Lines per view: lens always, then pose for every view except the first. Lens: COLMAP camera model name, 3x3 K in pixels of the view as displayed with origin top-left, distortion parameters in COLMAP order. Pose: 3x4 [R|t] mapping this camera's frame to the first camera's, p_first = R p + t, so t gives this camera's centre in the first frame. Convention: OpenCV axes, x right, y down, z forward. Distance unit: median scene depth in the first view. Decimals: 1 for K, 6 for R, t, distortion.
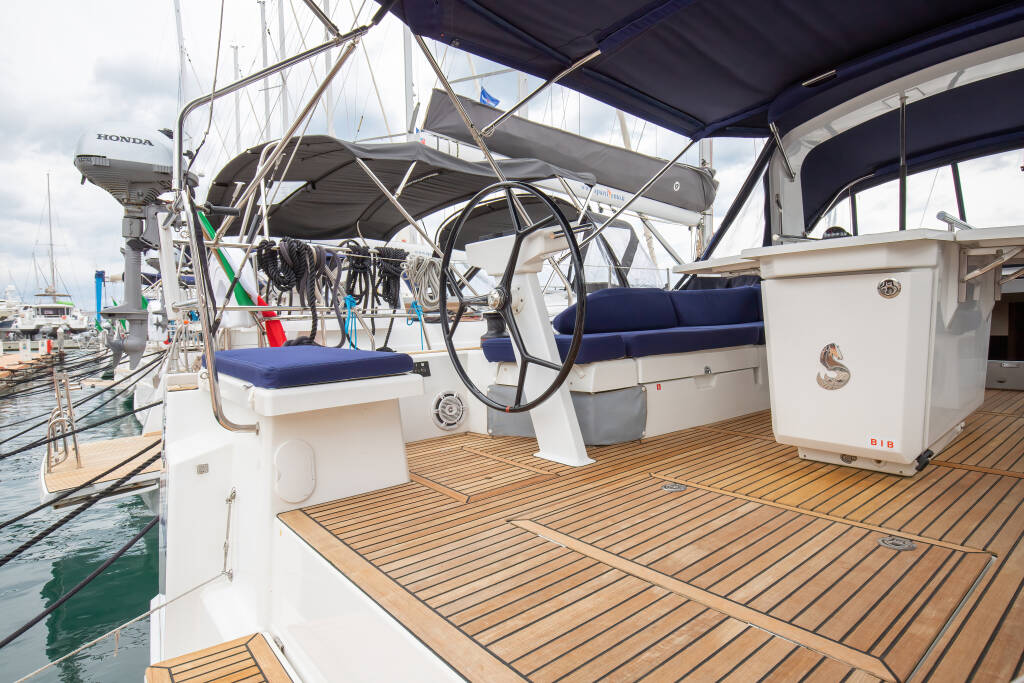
lens RADIAL K [[556.3, 0, 519.4], [0, 556.3, 342.3], [0, 0, 1]] dist [-0.019273, -0.000424]
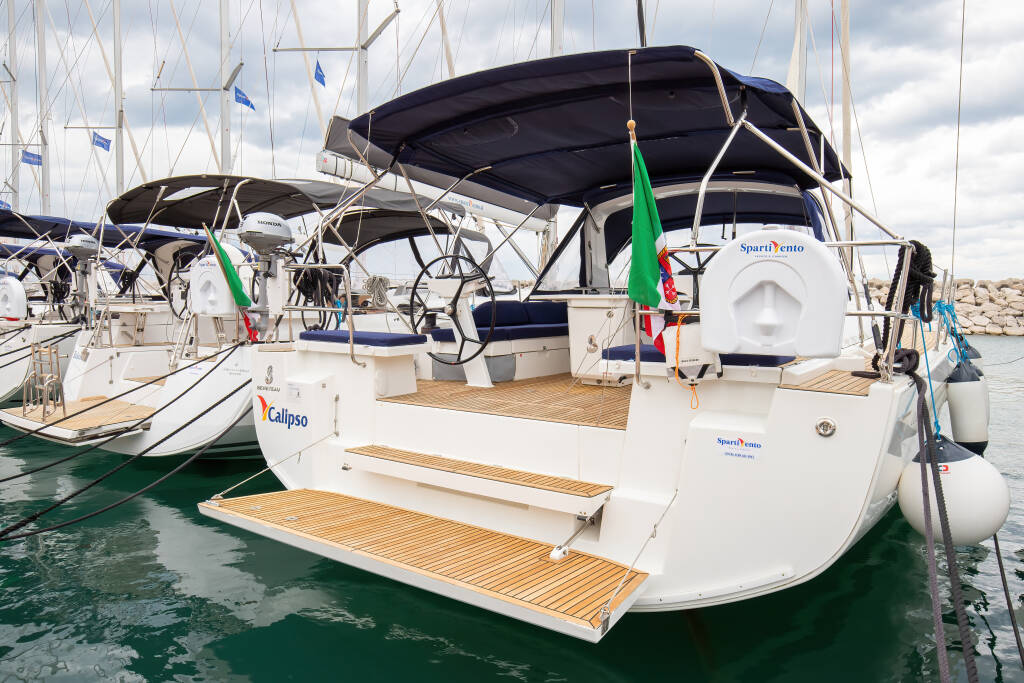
lens RADIAL K [[667.1, 0, 512.0], [0, 667.1, 341.5], [0, 0, 1]] dist [-0.002338, -0.001629]
pose [[0.961327, 0.018712, 0.274772, -0.738265], [-0.021537, 0.999742, 0.007266, 0.023340], [-0.274565, -0.012903, 0.961482, -2.171286]]
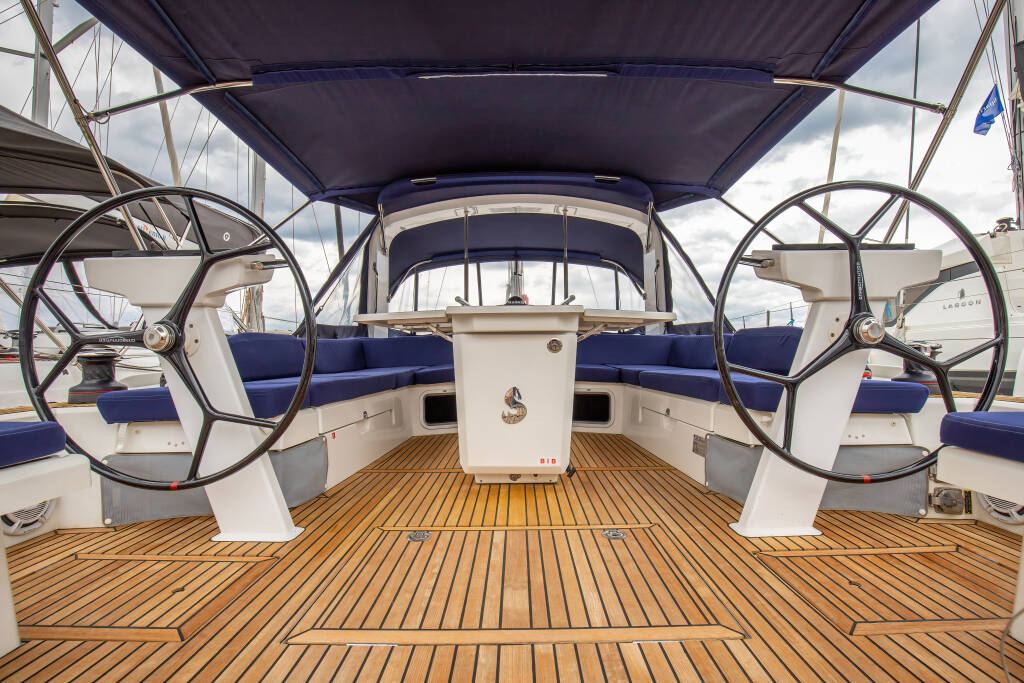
lens RADIAL K [[471.5, 0, 518.5], [0, 471.5, 345.5], [0, 0, 1]] dist [-0.036148, 0.005462]
pose [[0.637053, 0.042181, 0.769665, -0.311920], [0.025408, 0.996810, -0.075661, -0.012660], [-0.770401, 0.067756, 0.633949, 0.358888]]
